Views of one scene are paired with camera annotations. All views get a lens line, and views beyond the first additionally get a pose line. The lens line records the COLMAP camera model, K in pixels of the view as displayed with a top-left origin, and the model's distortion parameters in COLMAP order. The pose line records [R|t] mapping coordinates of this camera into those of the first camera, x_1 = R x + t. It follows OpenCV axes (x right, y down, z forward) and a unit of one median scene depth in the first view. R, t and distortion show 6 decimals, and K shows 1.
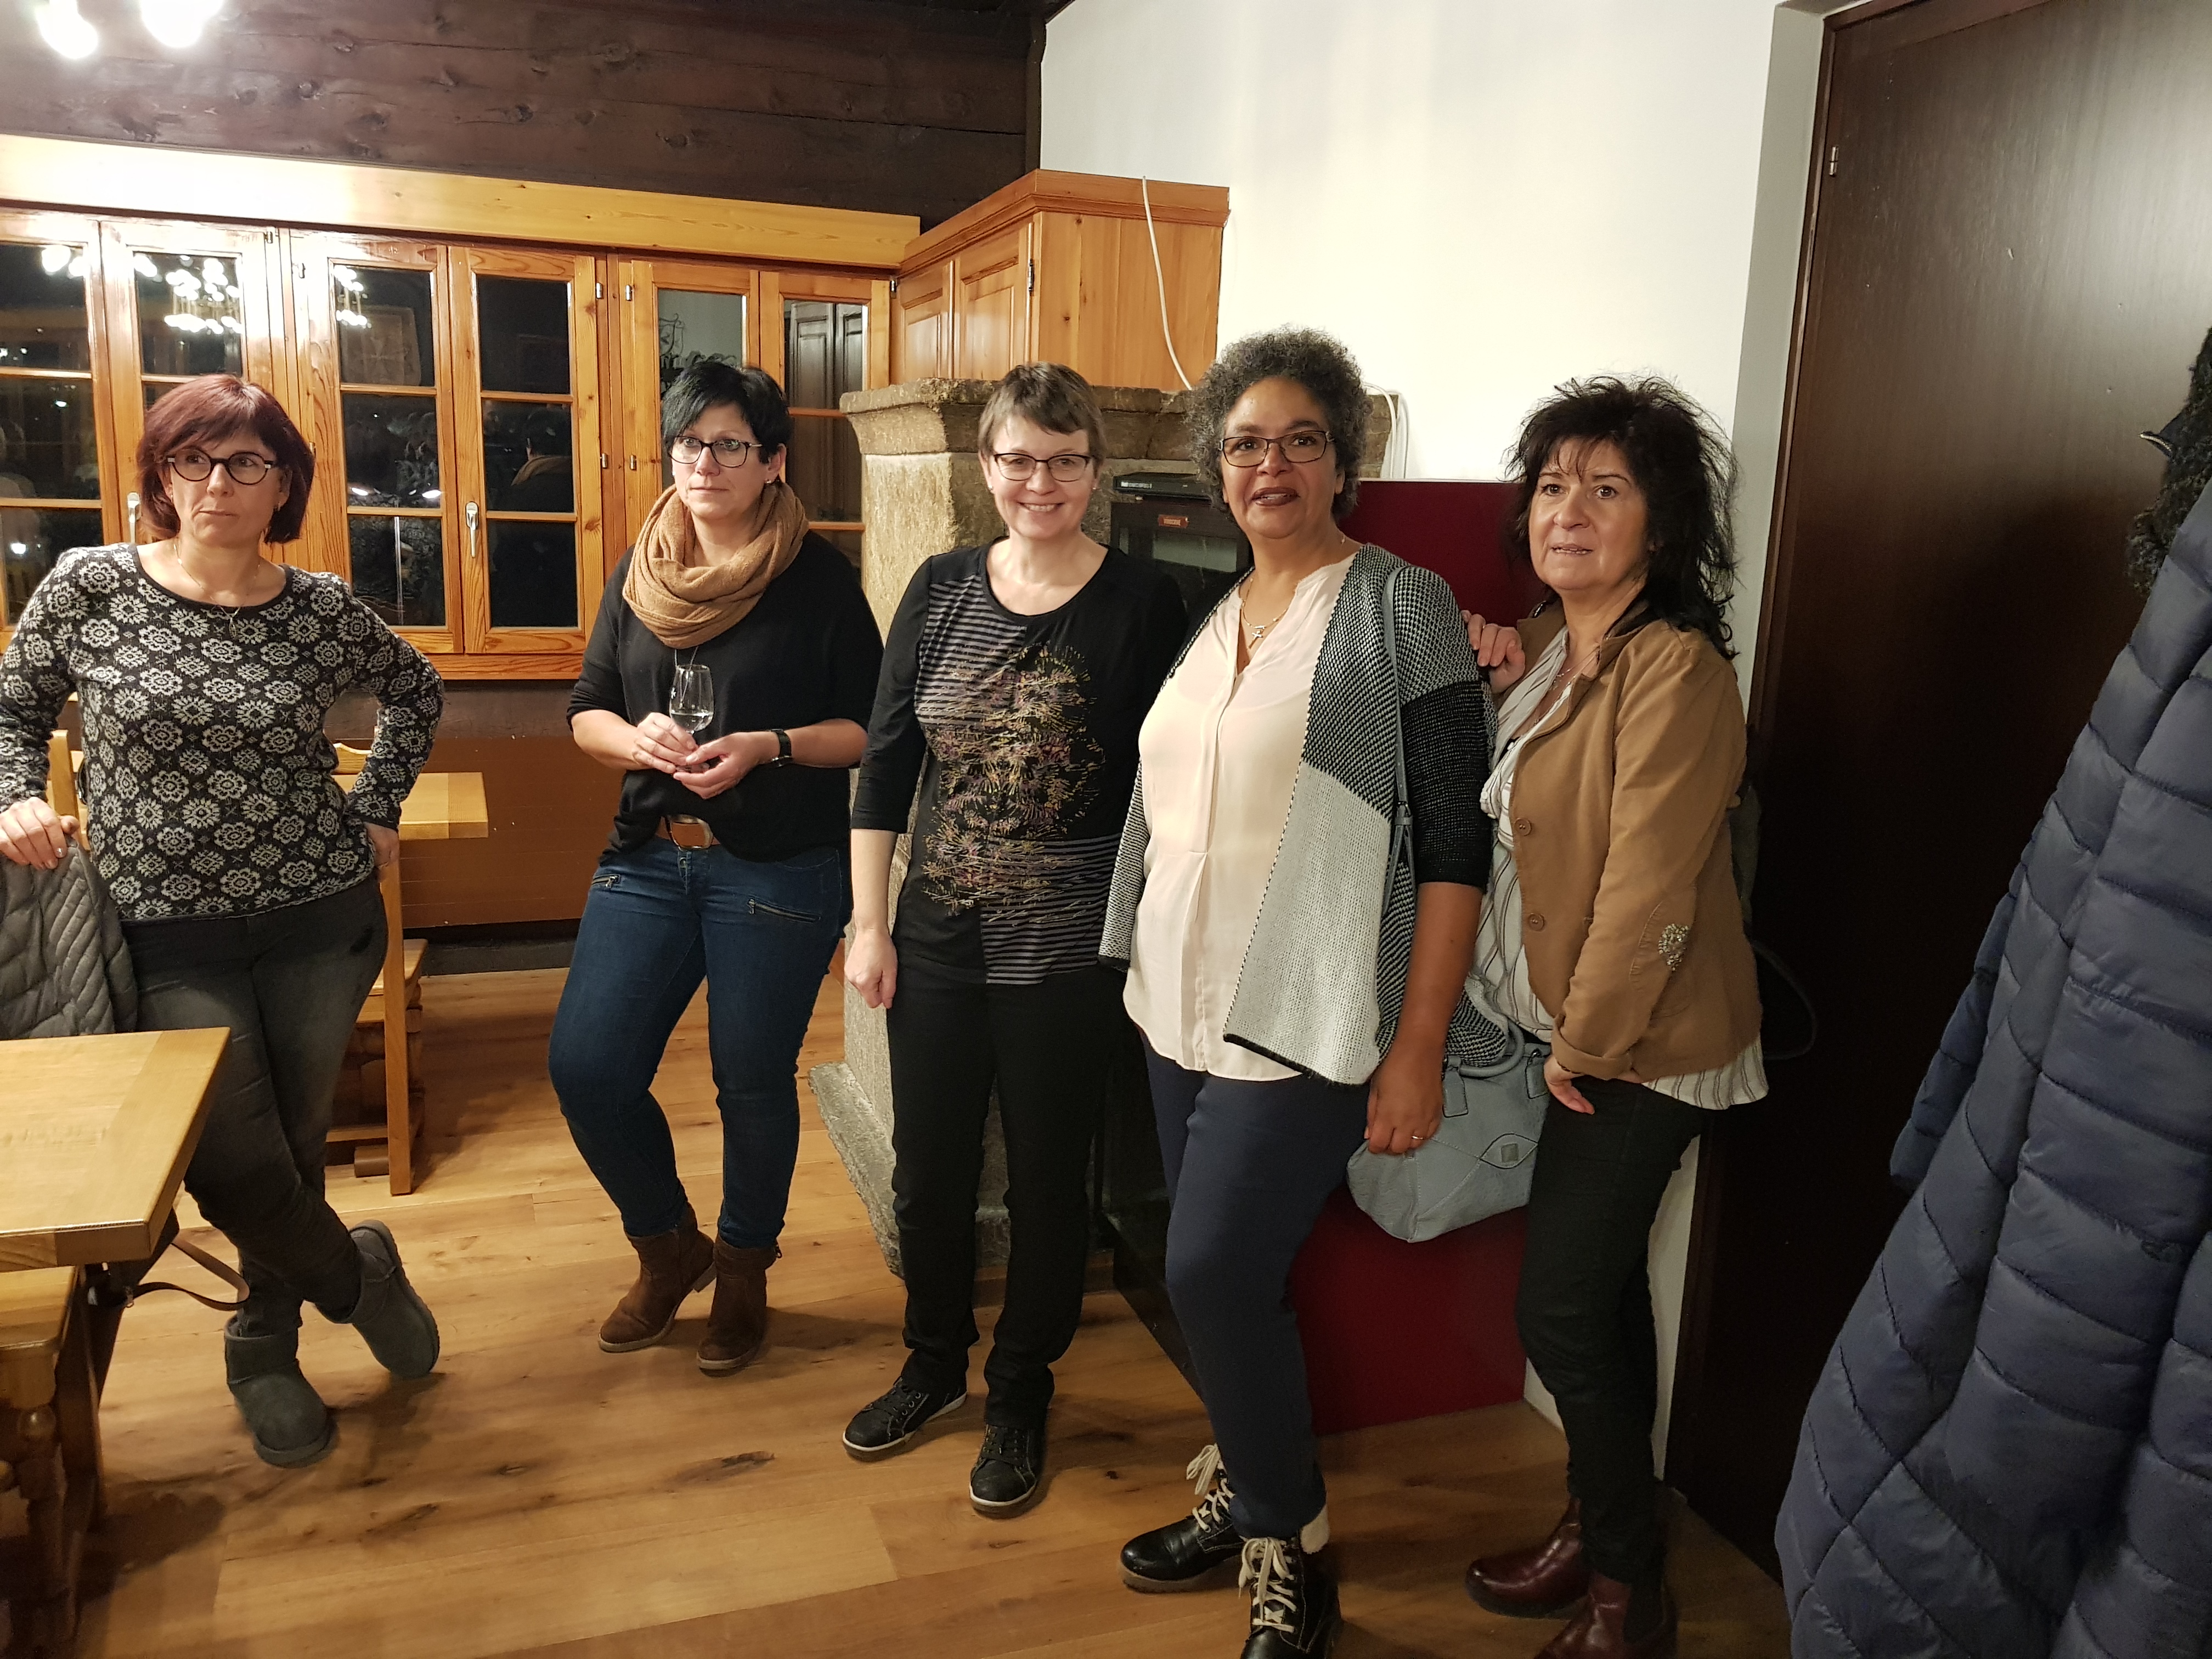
lens RADIAL K [[1732.4, 0, 1106.0], [0, 1732.4, 829.5], [0, 0, 1]] dist [0.056925, -0.074036]
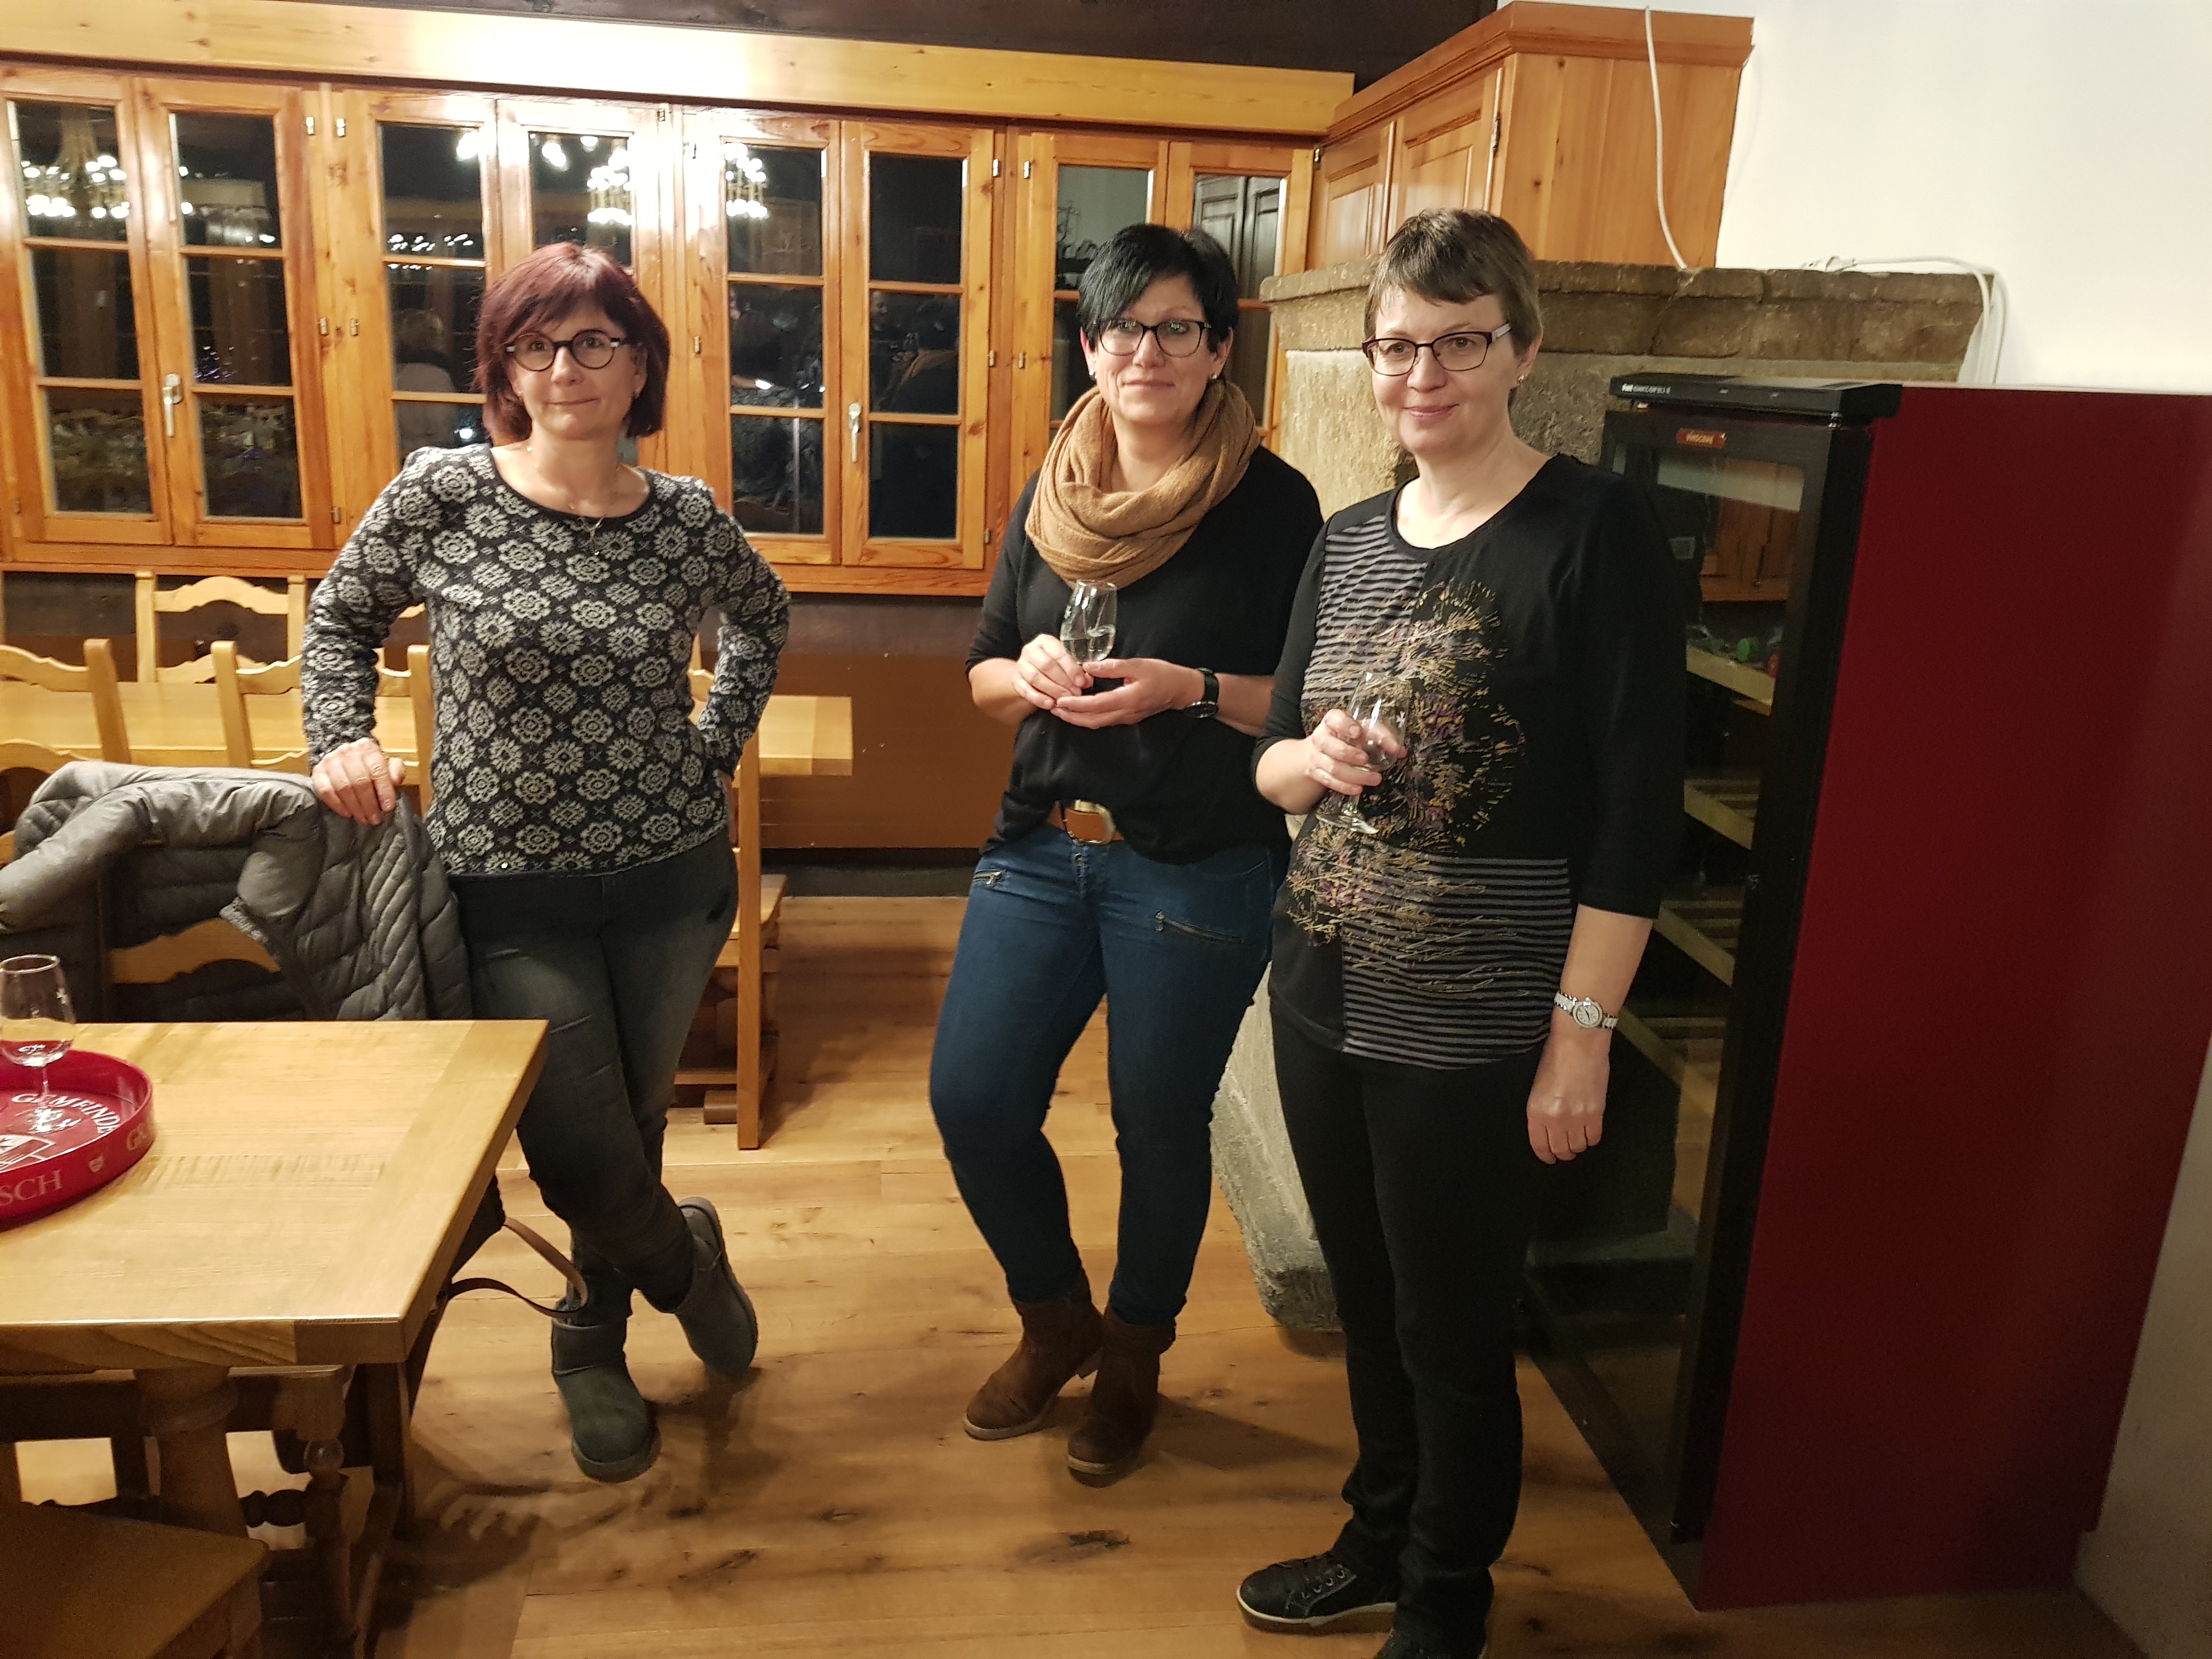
lens RADIAL K [[1809.5, 0, 1101.2], [0, 1809.5, 863.5], [0, 0, 1]] dist [0.082366, -0.154006]
pose [[0.976598, 0.064304, -0.205233, -0.039146], [-0.051706, 0.996468, 0.066174, -0.027589], [0.208763, -0.054014, 0.976473, 0.135152]]
